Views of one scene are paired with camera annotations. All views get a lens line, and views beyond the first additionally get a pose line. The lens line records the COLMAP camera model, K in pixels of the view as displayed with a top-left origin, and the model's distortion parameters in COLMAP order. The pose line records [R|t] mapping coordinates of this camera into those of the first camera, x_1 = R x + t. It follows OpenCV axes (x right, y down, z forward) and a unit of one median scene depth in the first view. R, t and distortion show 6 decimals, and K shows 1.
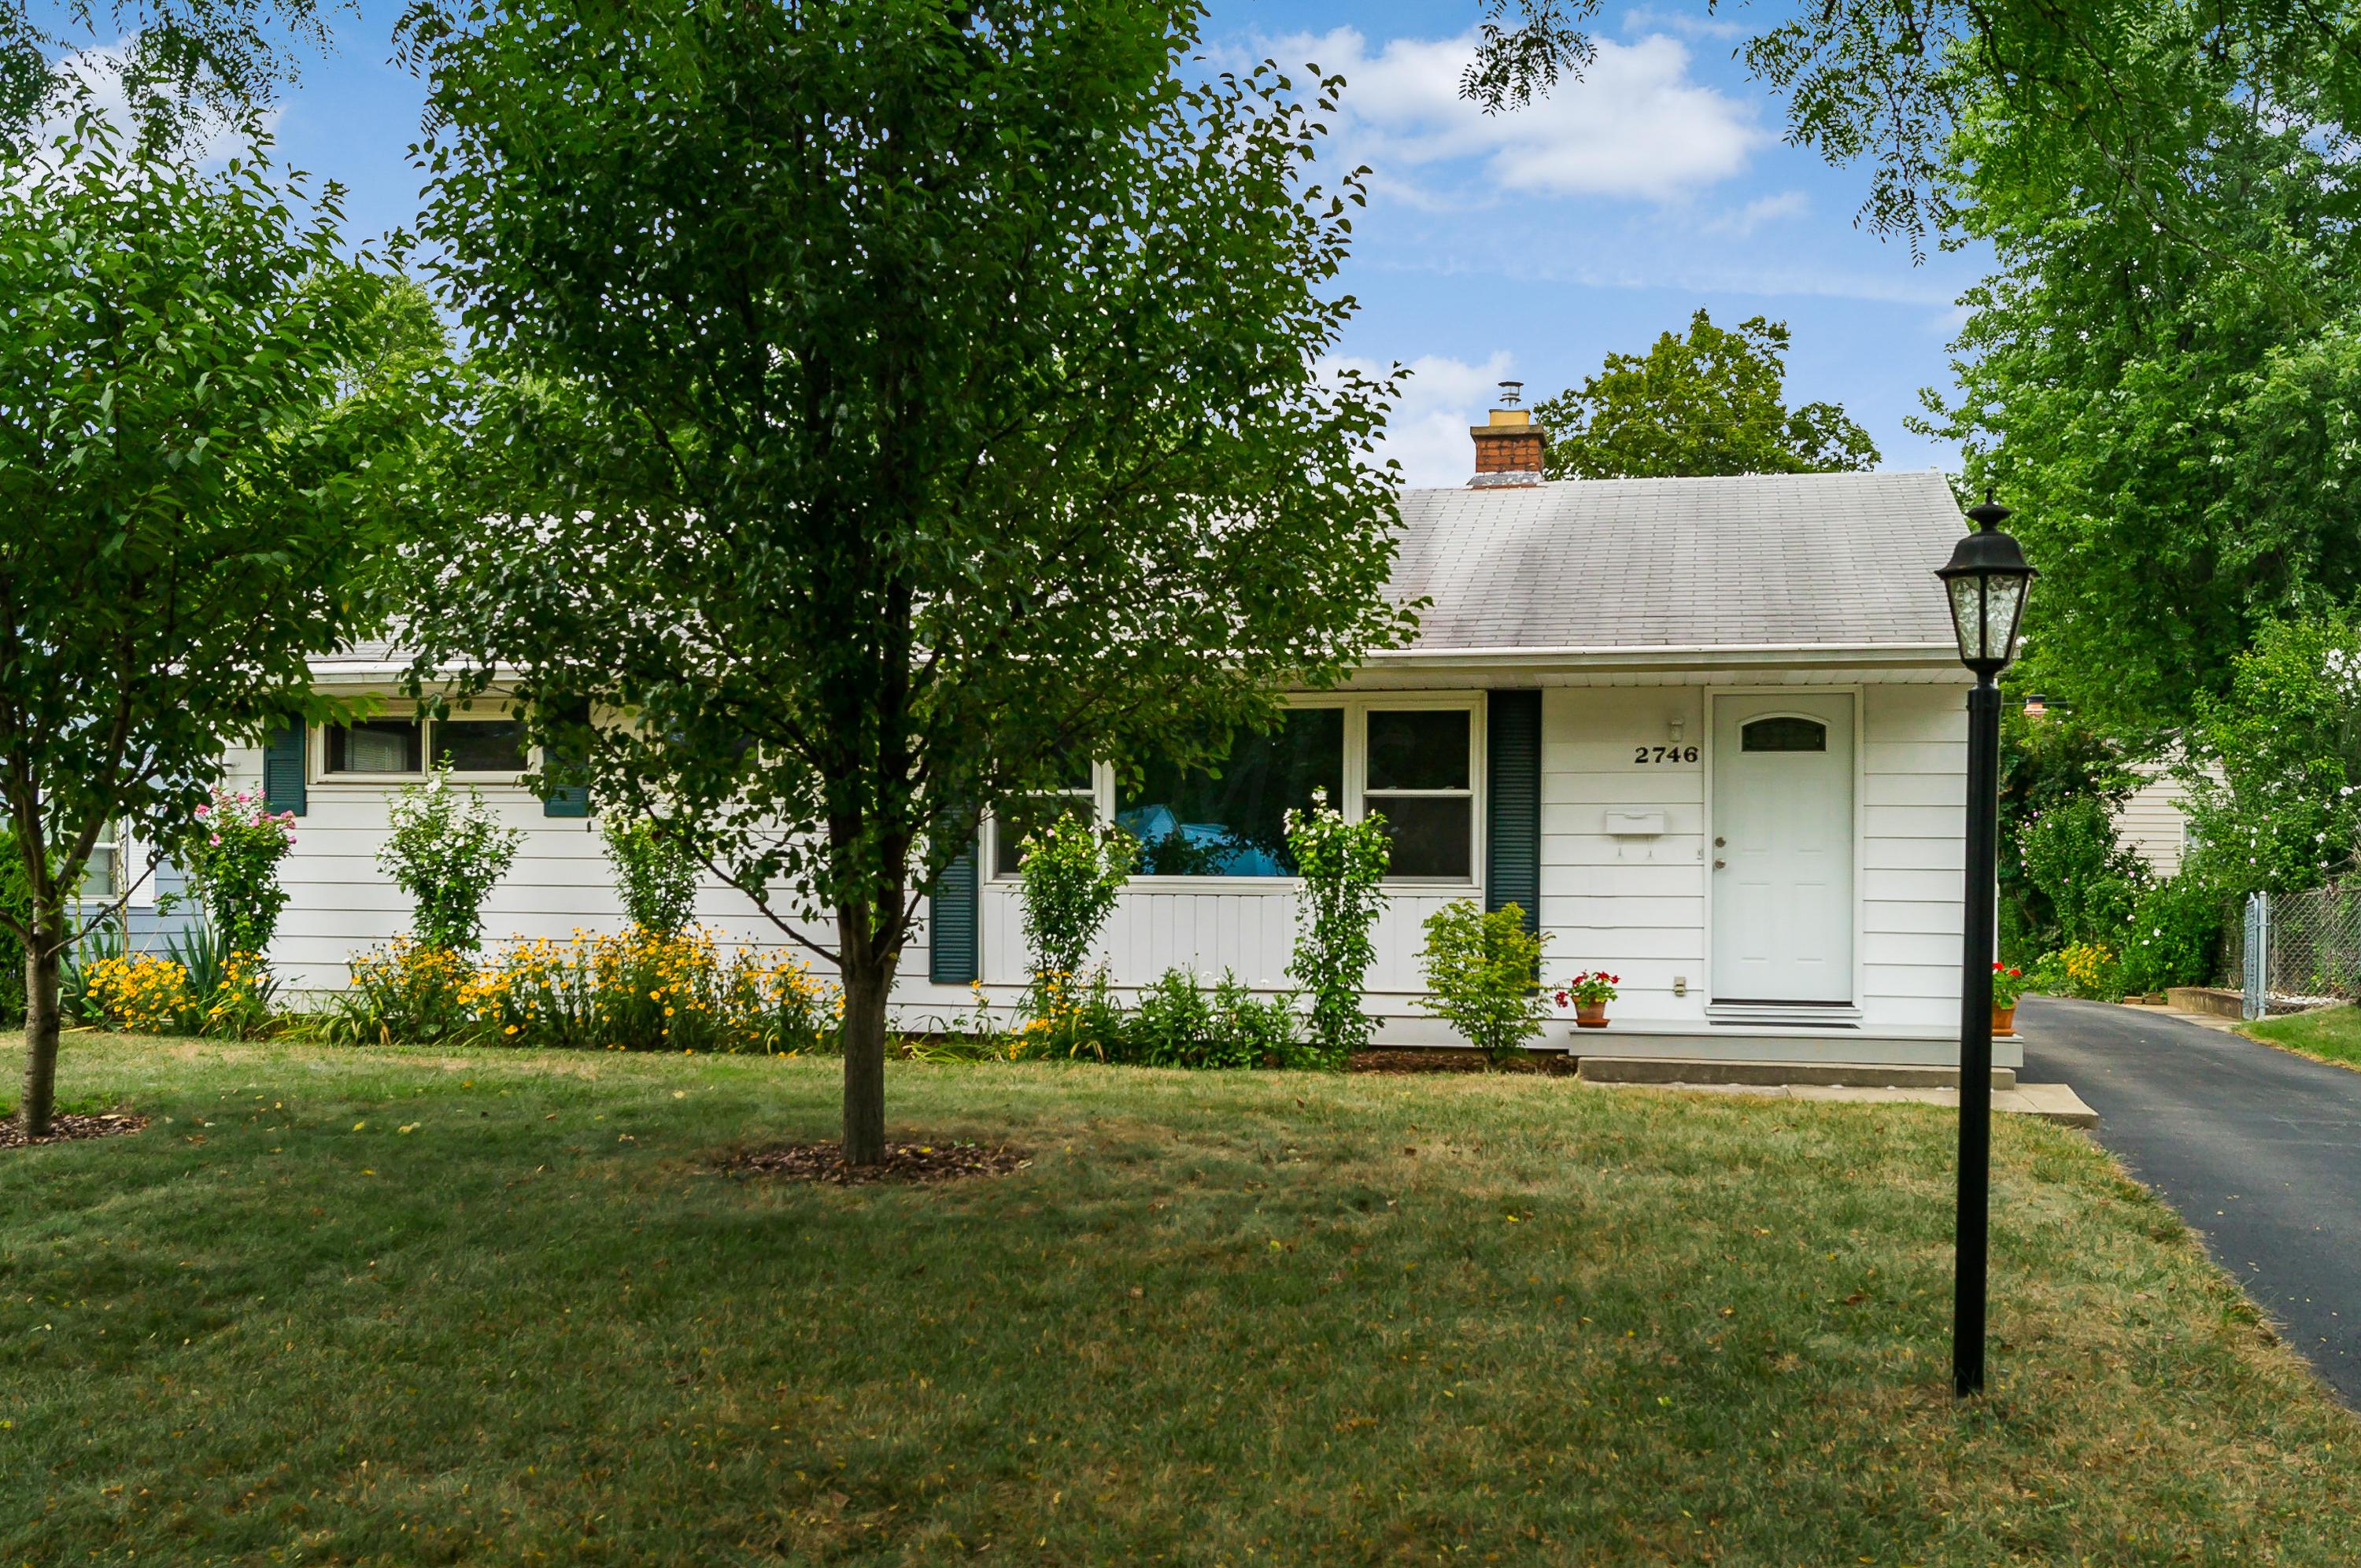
lens RADIAL K [[2249.5, 0, 1222.2], [0, 2249.5, 775.3], [0, 0, 1]] dist [-0.027389, 0.000000]
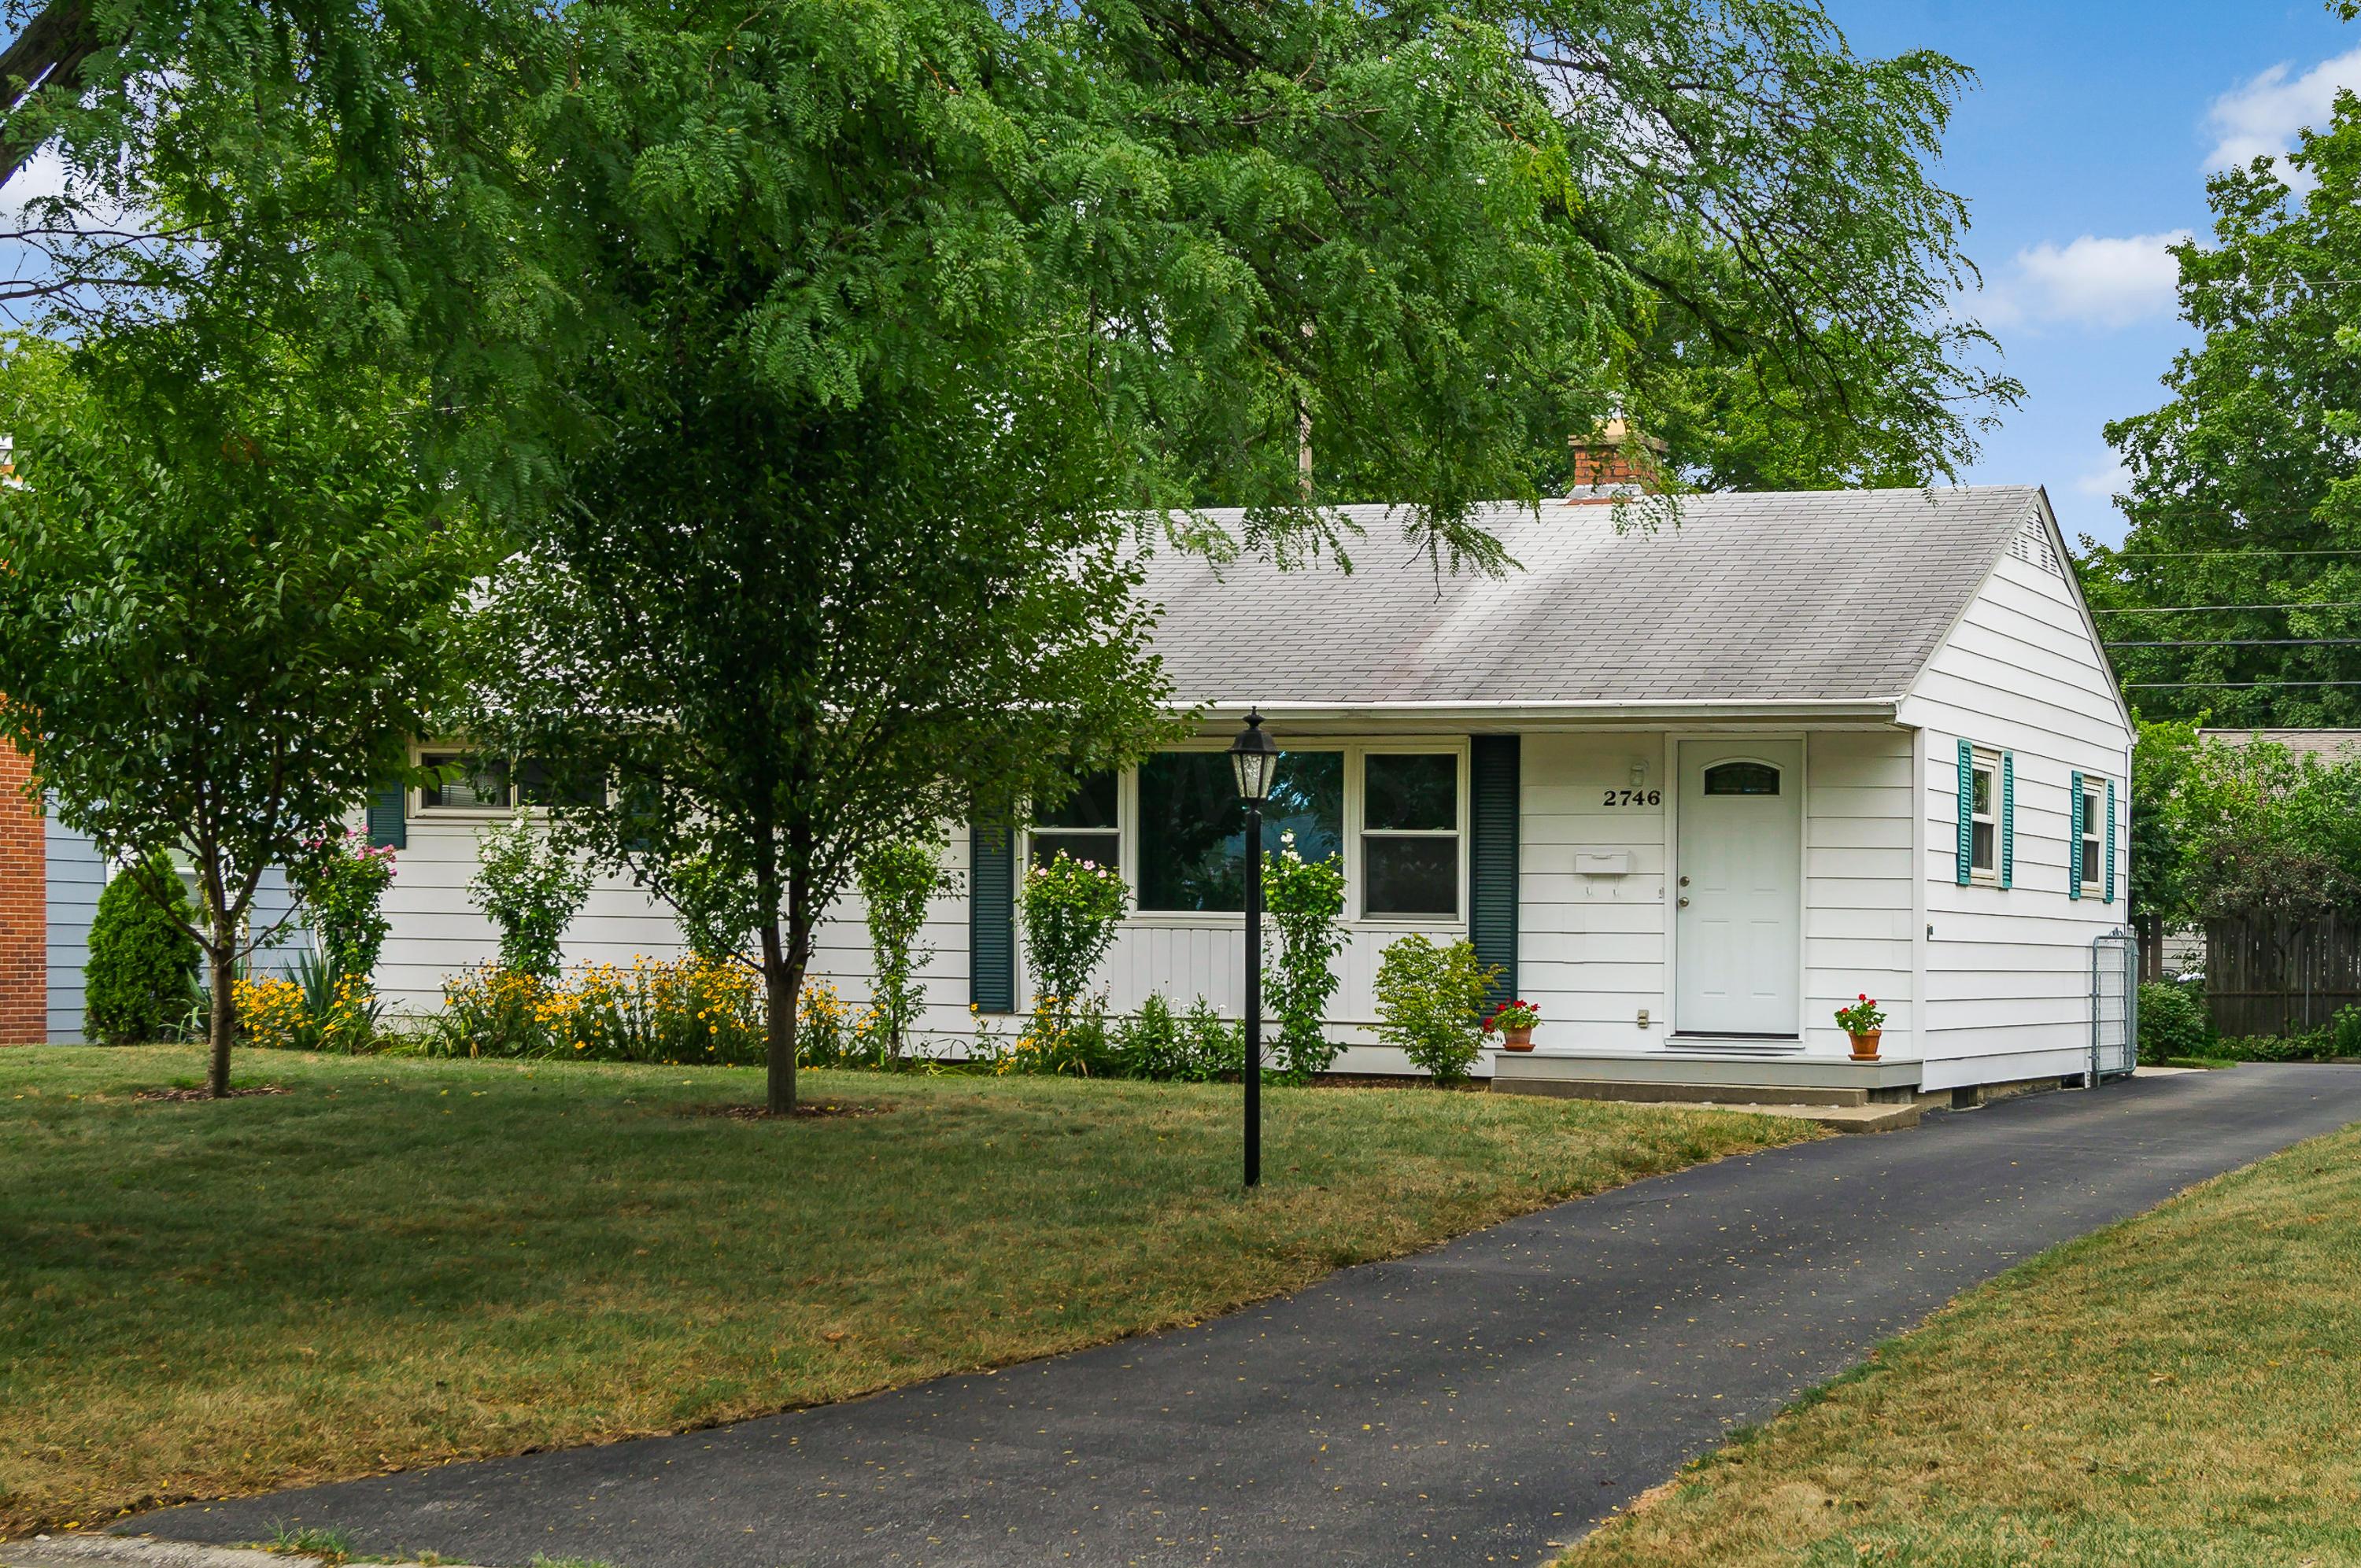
lens RADIAL K [[3812.6, 0, 1177.0], [0, 3812.6, 773.1], [0, 0, 1]] dist [-0.114701, 0.000000]
pose [[0.982550, -0.001228, -0.185993, 0.316809], [0.003025, 0.999951, 0.009378, -0.037820], [0.185972, -0.009777, 0.982506, -0.777571]]
